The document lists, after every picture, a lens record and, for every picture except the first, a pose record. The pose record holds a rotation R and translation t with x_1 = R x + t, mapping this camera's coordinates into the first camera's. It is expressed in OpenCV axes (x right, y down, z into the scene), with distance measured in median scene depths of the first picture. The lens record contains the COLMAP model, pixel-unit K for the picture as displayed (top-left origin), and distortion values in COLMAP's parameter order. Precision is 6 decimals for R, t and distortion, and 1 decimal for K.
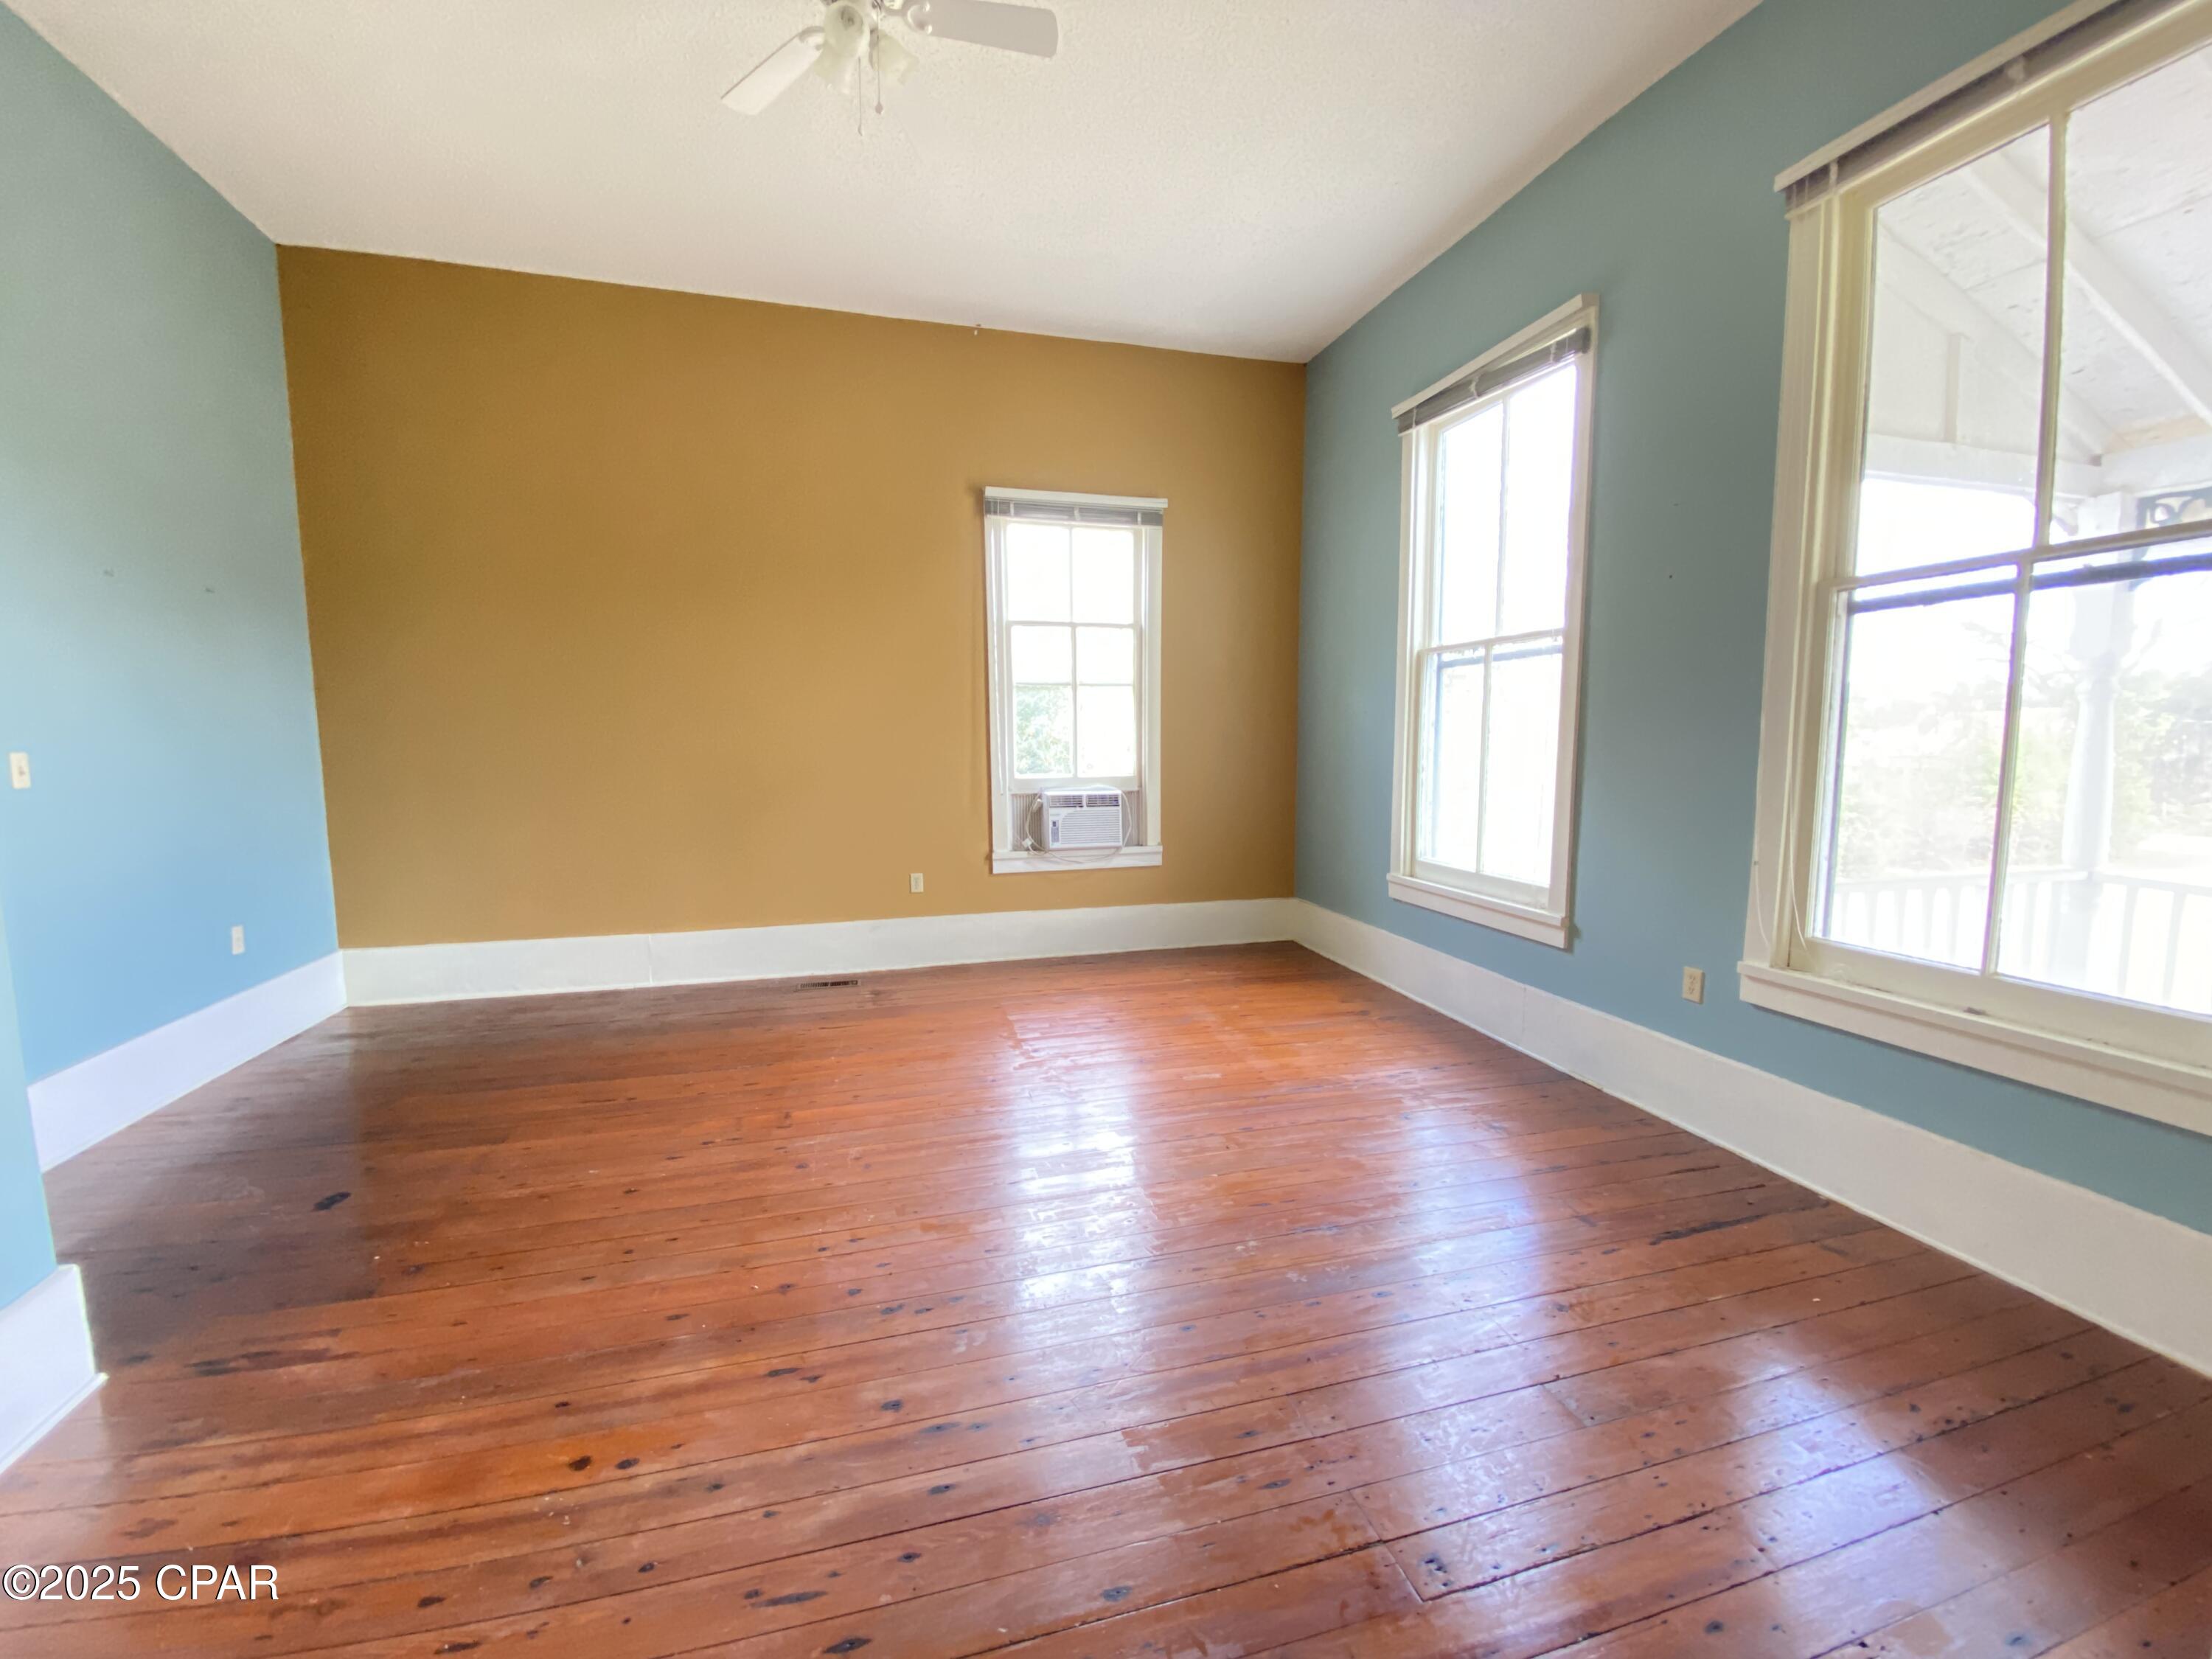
lens RADIAL K [[898.0, 0, 1097.5], [0, 898.0, 831.5], [0, 0, 1]] dist [0.019162, -0.013135]
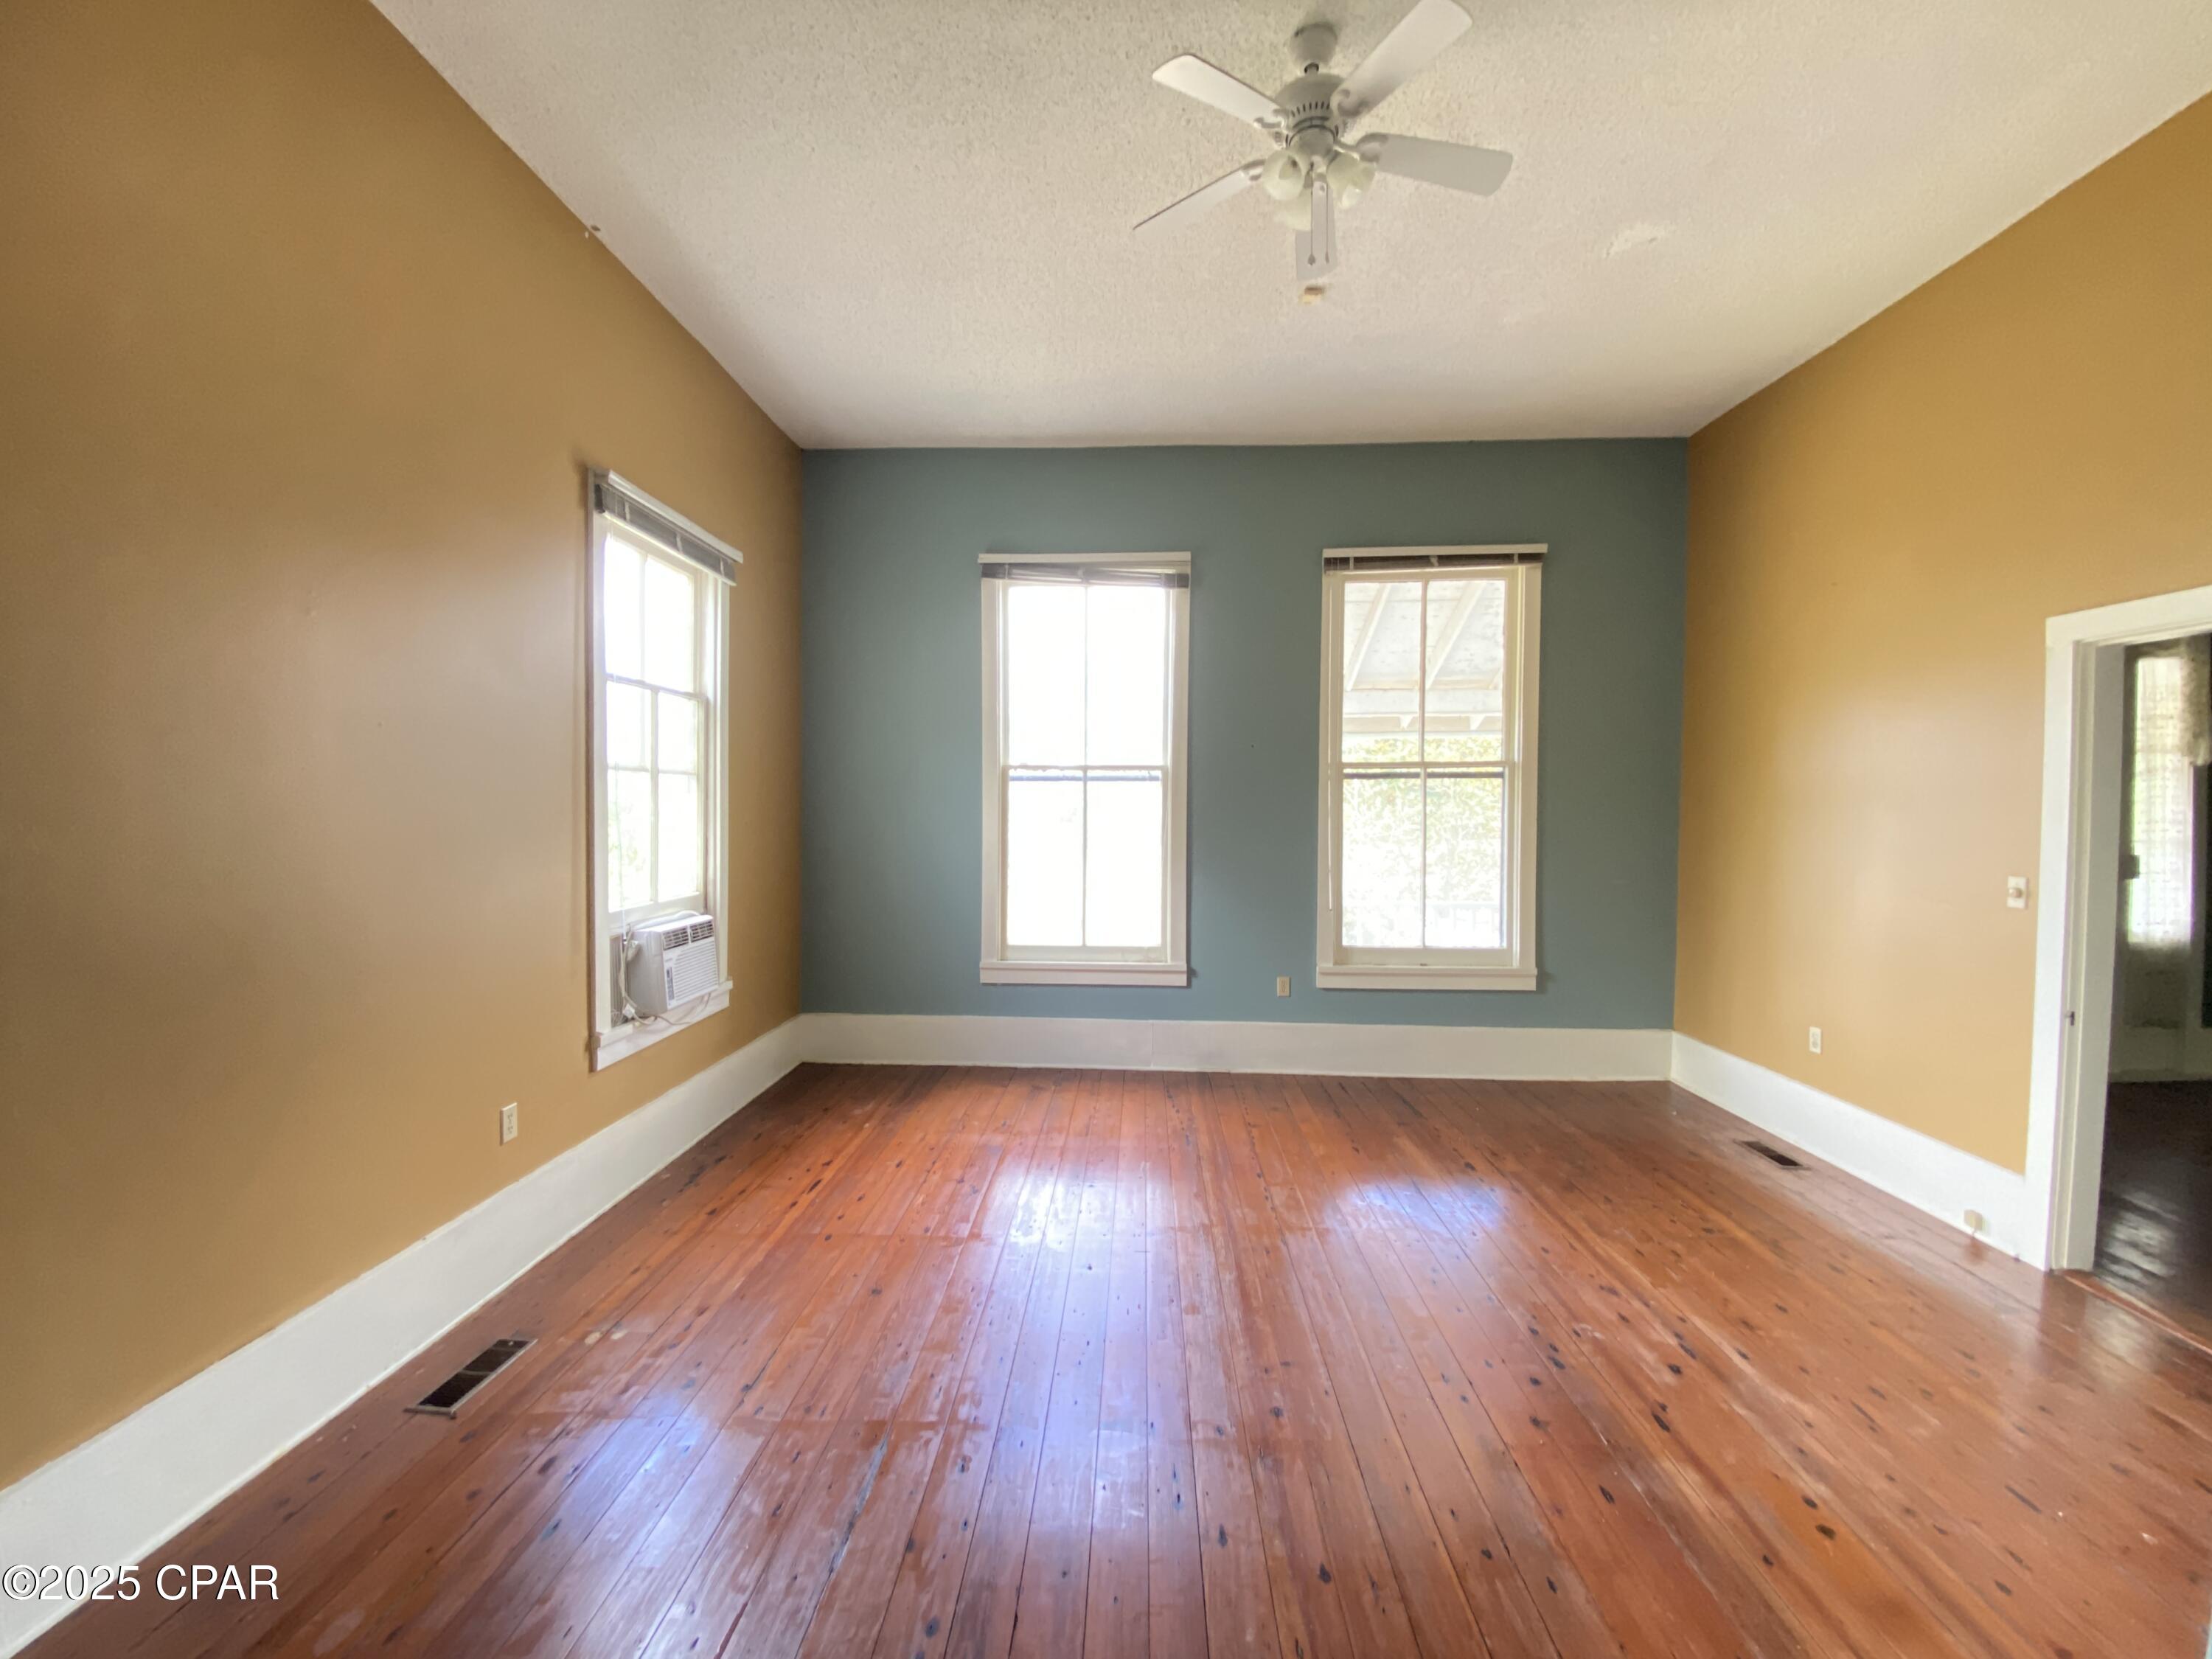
lens RADIAL K [[898.0, 0, 1112.2], [0, 898.0, 823.9], [0, 0, 1]] dist [0.019162, -0.013135]
pose [[0.285807, -0.015129, 0.958168, -0.852777], [0.087773, 0.996086, -0.010453, -0.119394], [-0.954259, 0.087089, 0.286016, 0.649870]]
